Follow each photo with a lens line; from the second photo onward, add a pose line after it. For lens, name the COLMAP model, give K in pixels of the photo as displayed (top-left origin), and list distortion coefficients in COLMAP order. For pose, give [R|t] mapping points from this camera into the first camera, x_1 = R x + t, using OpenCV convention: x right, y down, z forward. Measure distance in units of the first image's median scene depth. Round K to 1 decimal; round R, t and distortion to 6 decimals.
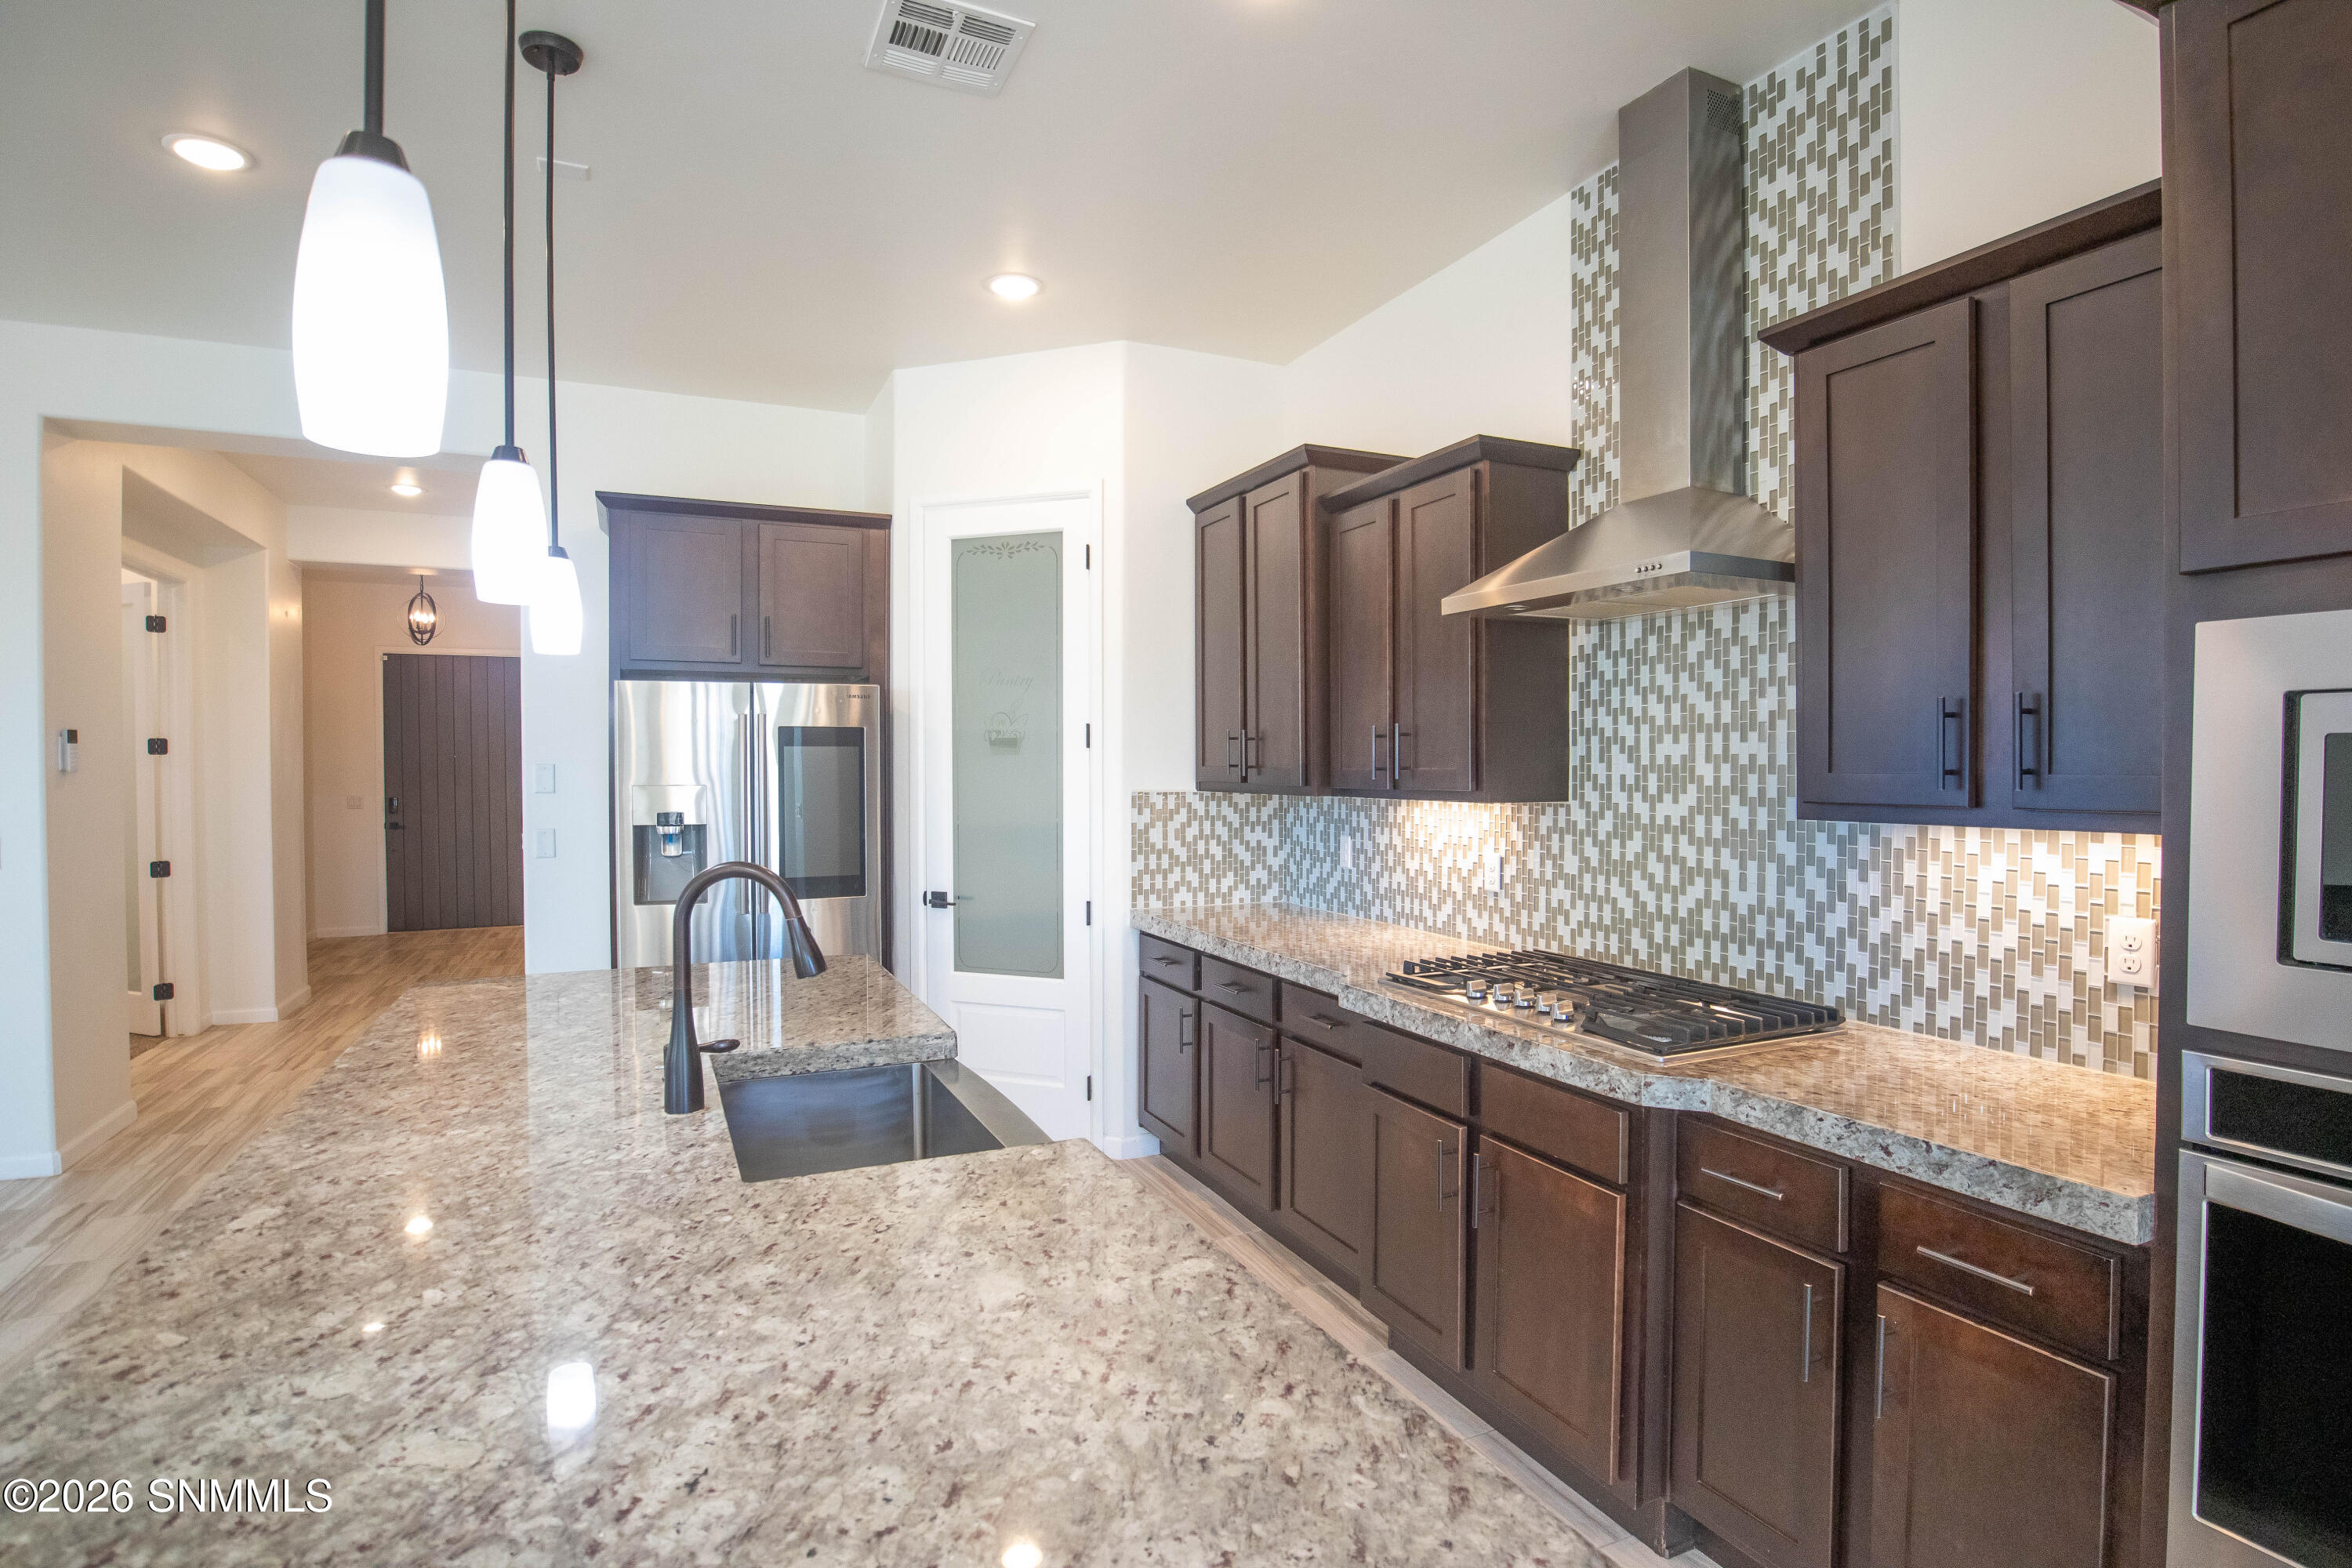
lens RADIAL K [[1180.5, 0, 1208.7], [0, 1180.5, 788.4], [0, 0, 1]] dist [-0.052689, 0.026577]
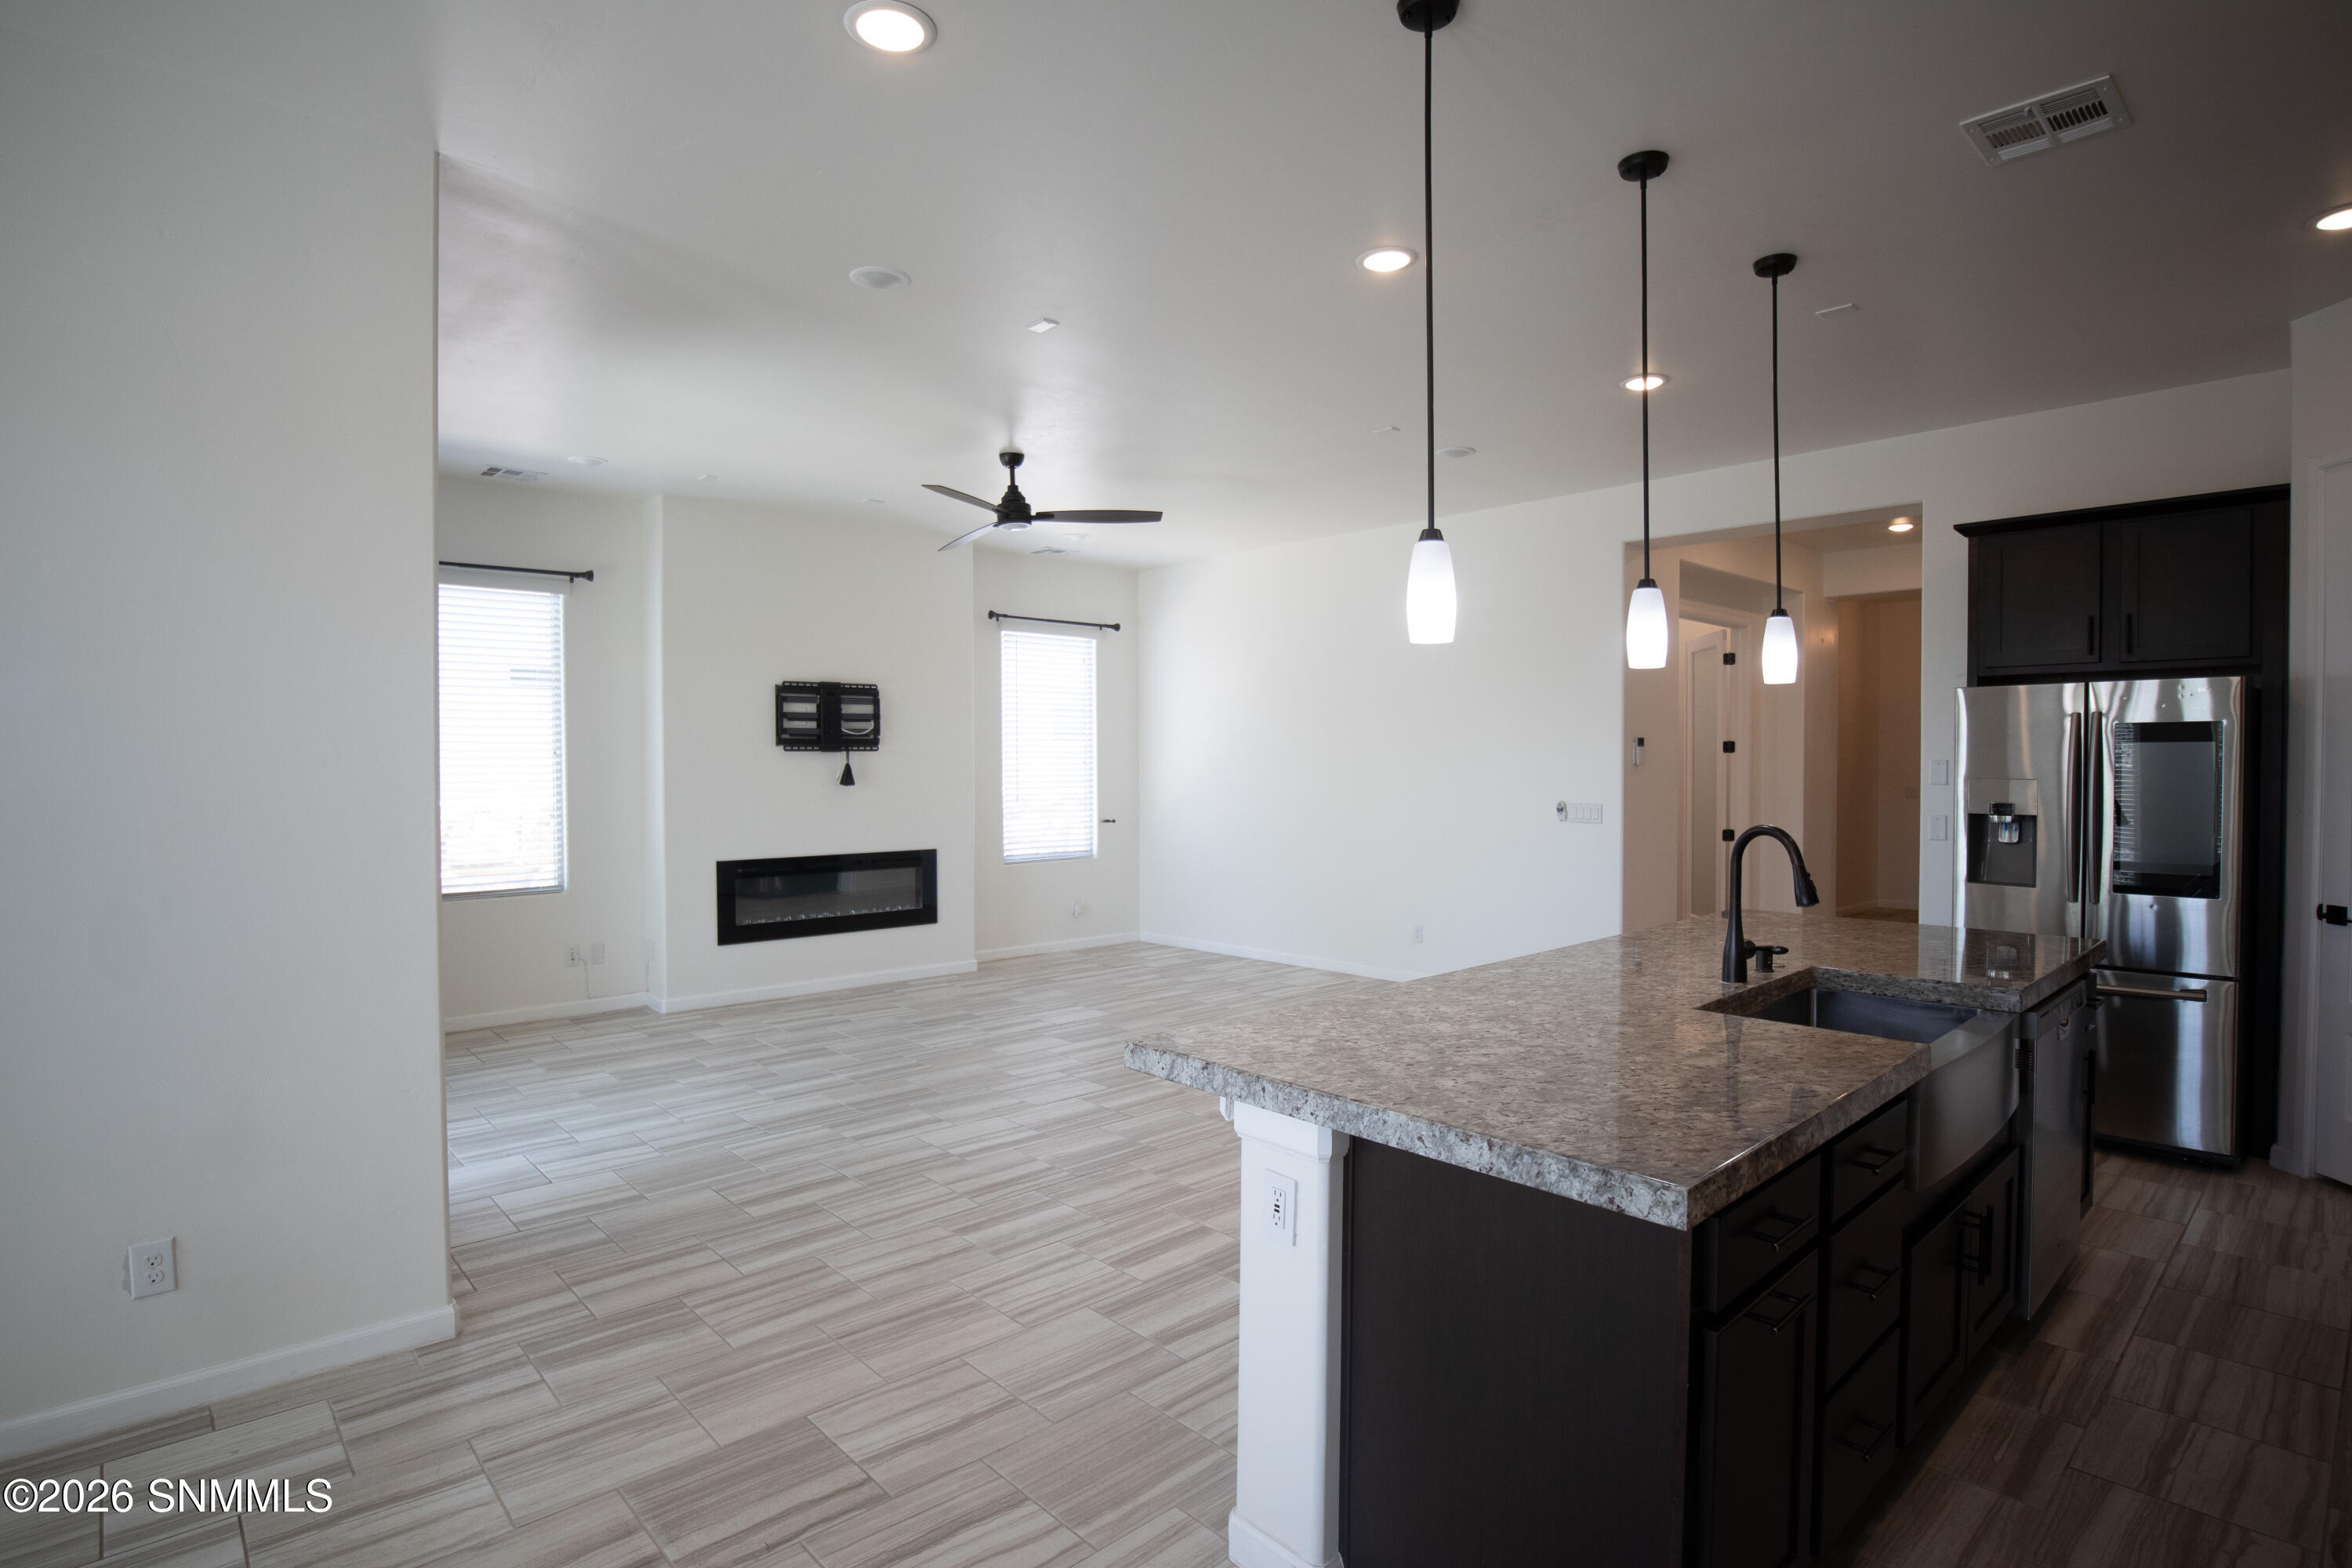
lens RADIAL K [[1195.1, 0, 1188.6], [0, 1195.1, 790.7], [0, 0, 1]] dist [-0.044575, 0.010783]
pose [[0.297312, 0.024504, -0.954466, 0.555258], [-0.018632, 0.999629, 0.019860, 0.001465], [0.954598, 0.011879, 0.297659, -0.115025]]
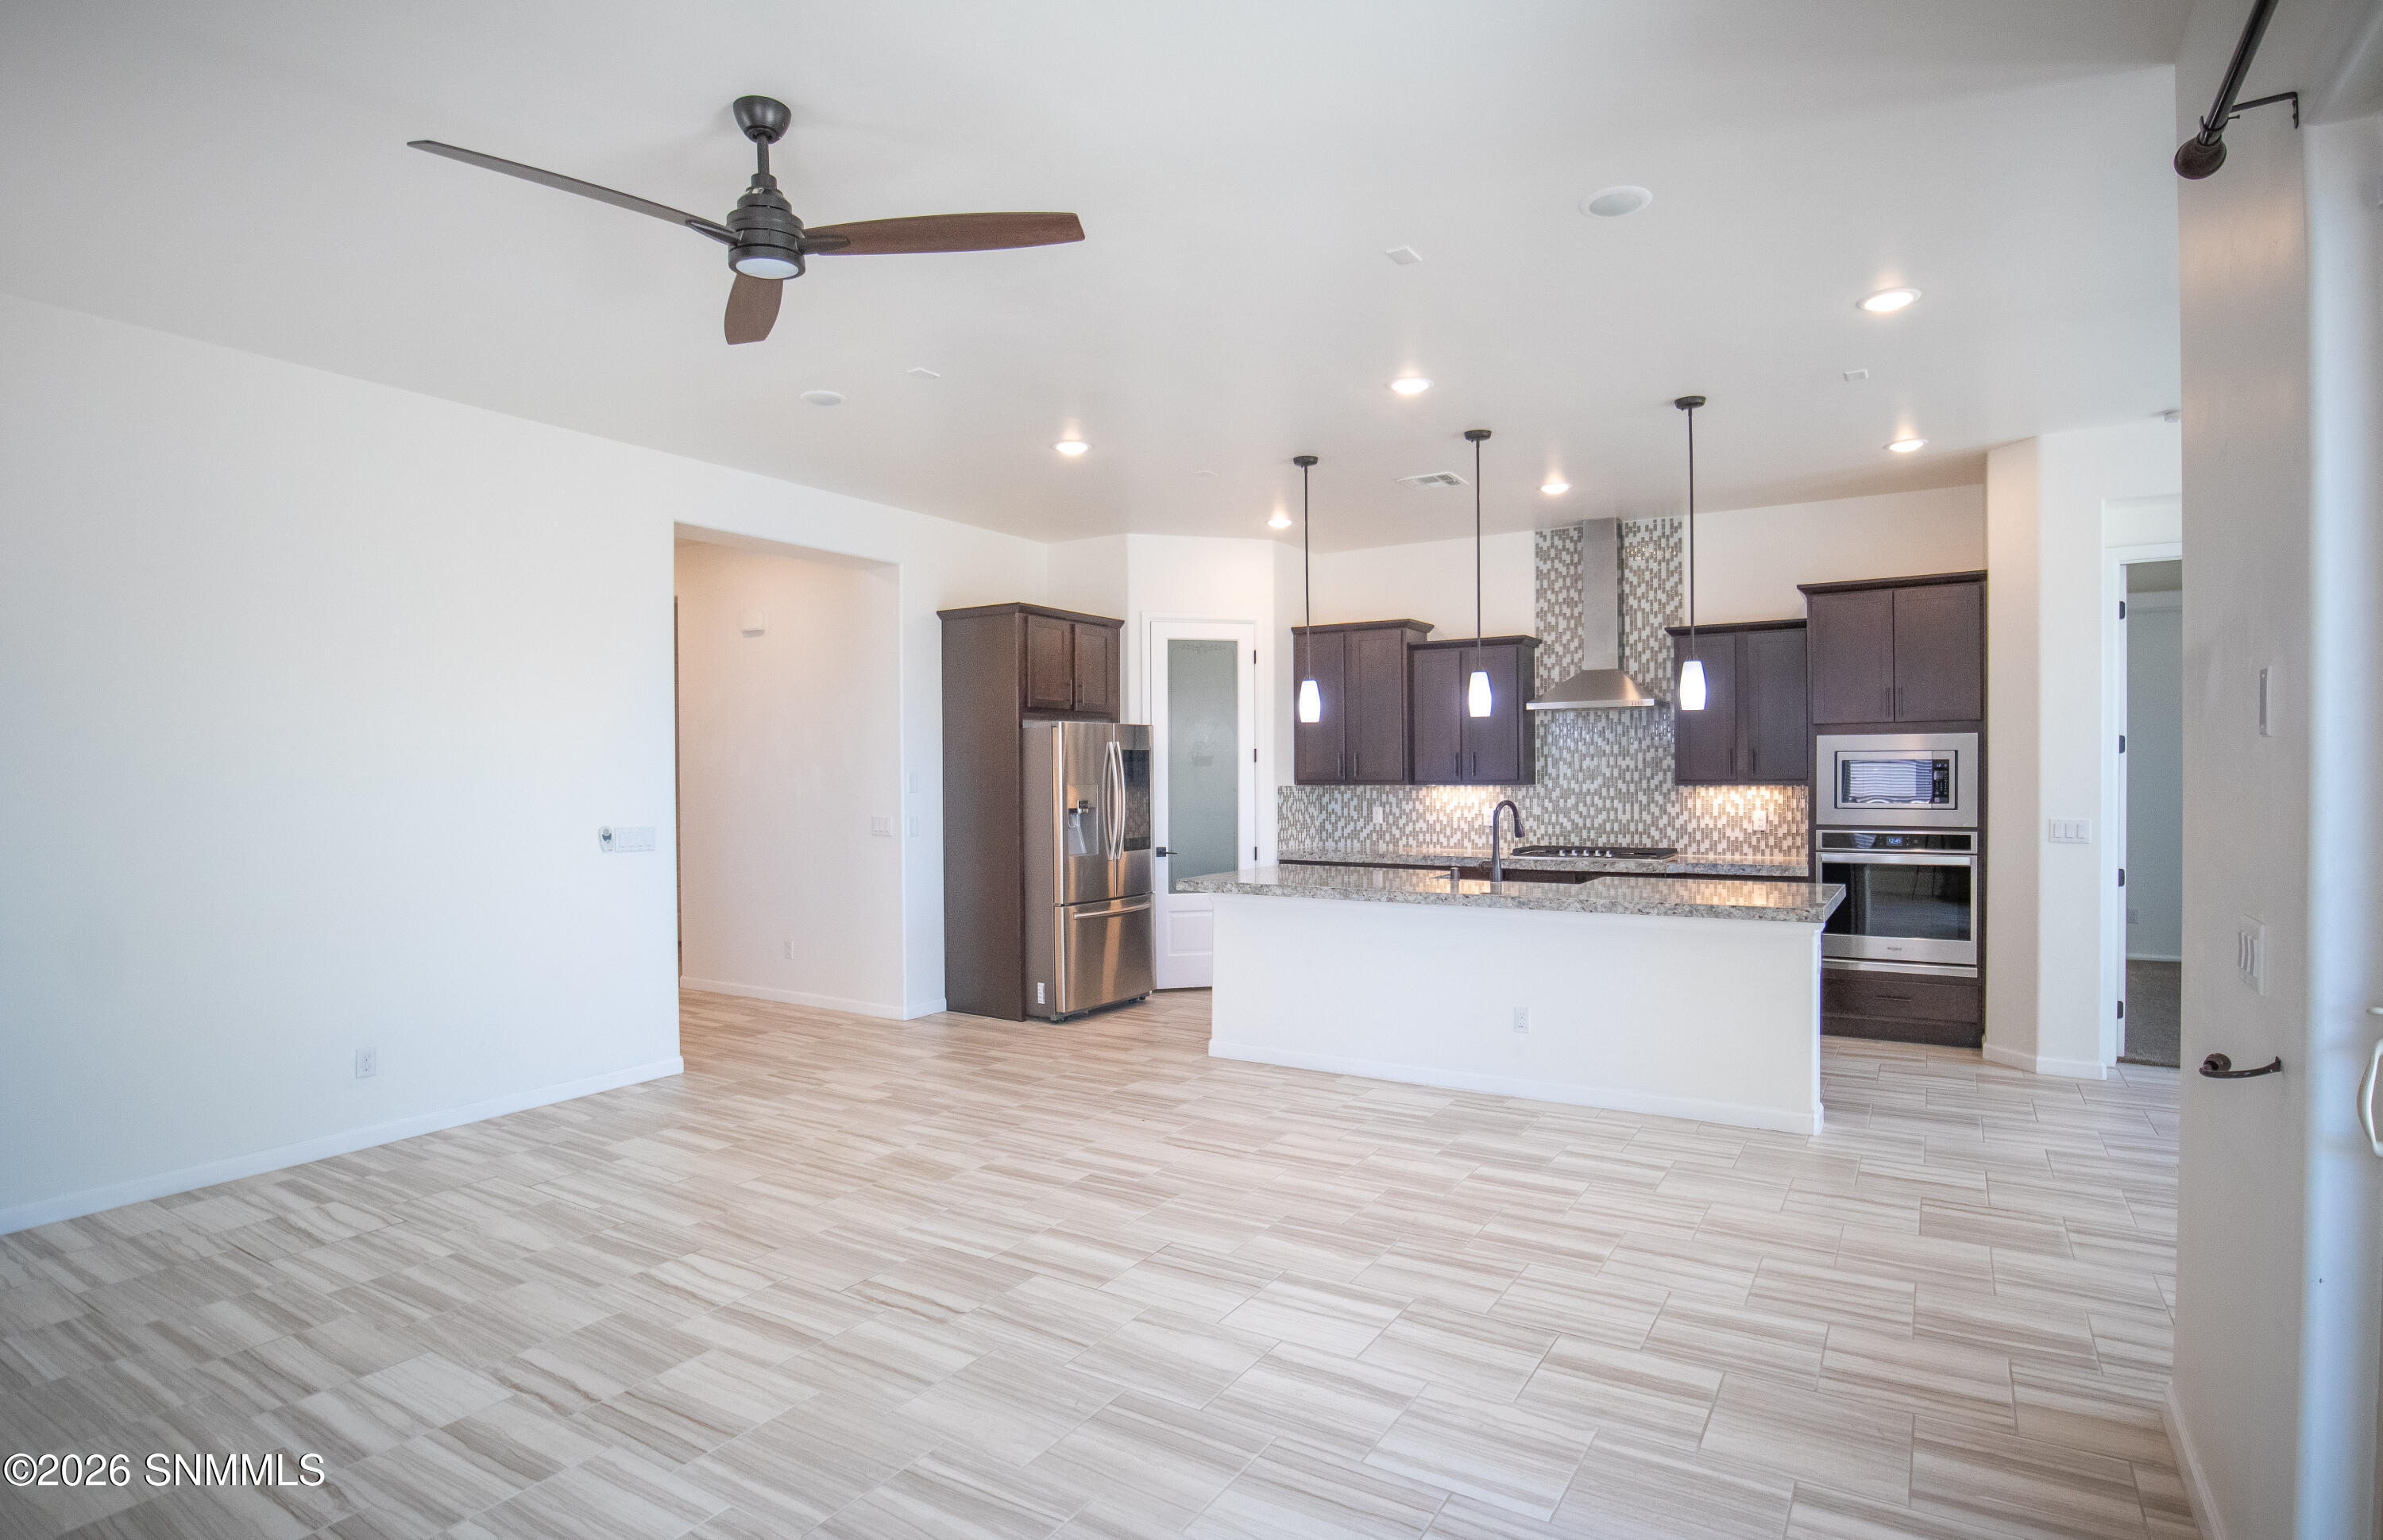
lens RADIAL K [[1197.3, 0, 1209.3], [0, 1197.3, 793.3], [0, 0, 1]] dist [-0.059535, 0.018568]
pose [[0.842207, -0.014419, 0.538962, -1.822295], [0.017961, 0.999838, -0.001319, 0.023576], [-0.538856, 0.010791, 0.842329, -0.806520]]
